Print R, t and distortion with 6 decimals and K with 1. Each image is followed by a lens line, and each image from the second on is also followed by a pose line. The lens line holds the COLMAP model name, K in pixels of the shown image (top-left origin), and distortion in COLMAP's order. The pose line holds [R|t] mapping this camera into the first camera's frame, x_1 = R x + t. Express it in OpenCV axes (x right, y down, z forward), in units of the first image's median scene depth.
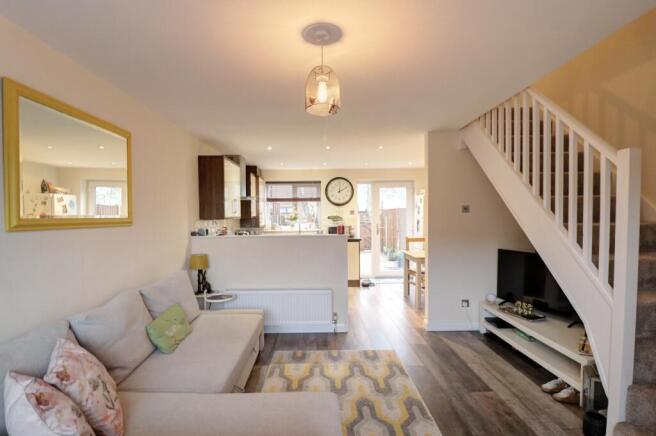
lens RADIAL K [[317.9, 0, 319.2], [0, 317.9, 229.6], [0, 0, 1]] dist [-0.003187, -0.001689]
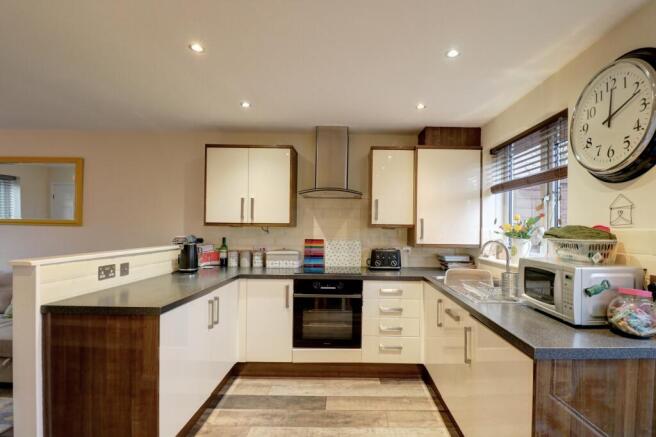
lens RADIAL K [[314.7, 0, 346.1], [0, 314.7, 223.2], [0, 0, 1]] dist [-0.004544, -0.001413]
pose [[-0.004020, 0.001634, -0.999991, 0.286801], [-0.049187, 0.998788, 0.001830, -0.036734], [0.998781, 0.049194, -0.003935, 0.813979]]
